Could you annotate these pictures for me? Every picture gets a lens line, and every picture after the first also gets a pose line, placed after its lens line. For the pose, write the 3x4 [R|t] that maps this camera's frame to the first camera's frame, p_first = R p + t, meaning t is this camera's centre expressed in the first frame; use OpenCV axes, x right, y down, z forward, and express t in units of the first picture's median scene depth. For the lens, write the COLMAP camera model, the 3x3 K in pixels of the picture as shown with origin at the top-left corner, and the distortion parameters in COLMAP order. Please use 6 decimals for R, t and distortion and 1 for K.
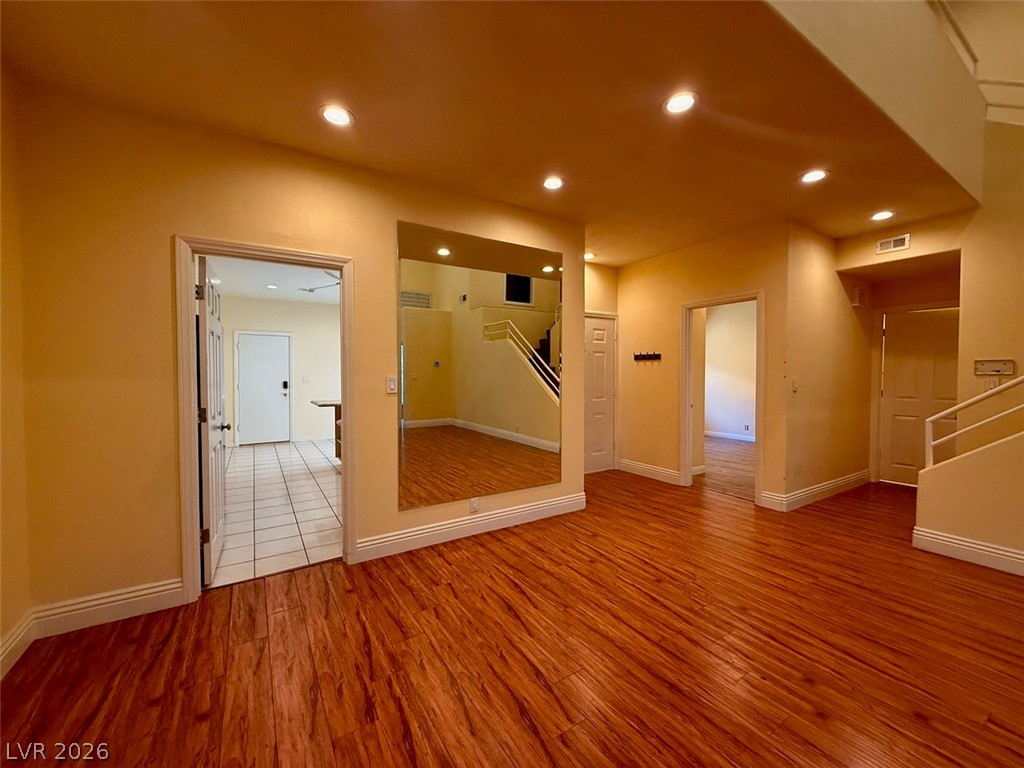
lens RADIAL K [[408.9, 0, 510.9], [0, 408.9, 384.7], [0, 0, 1]] dist [-0.000490, 0.000793]
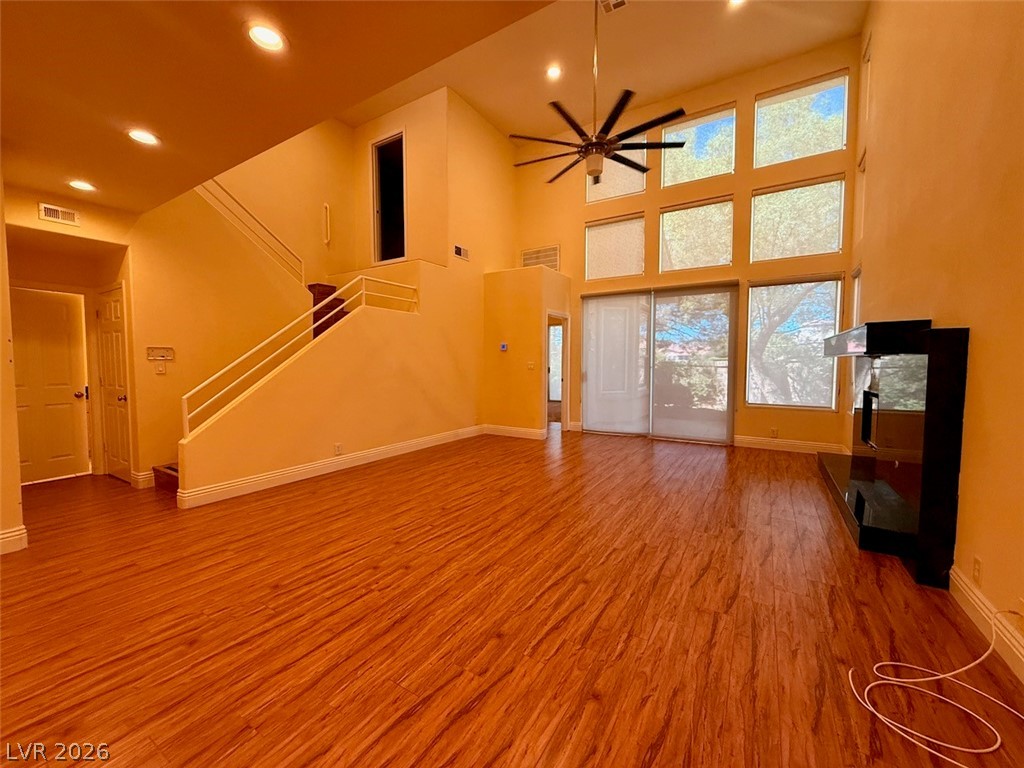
lens RADIAL K [[408.9, 0, 510.0], [0, 408.9, 384.0], [0, 0, 1]] dist [-0.000490, 0.000793]
pose [[-0.434610, -0.048433, 0.899316, -0.442237], [0.023930, 0.997579, 0.065290, -0.006714], [-0.900301, 0.049896, -0.432399, 0.683114]]
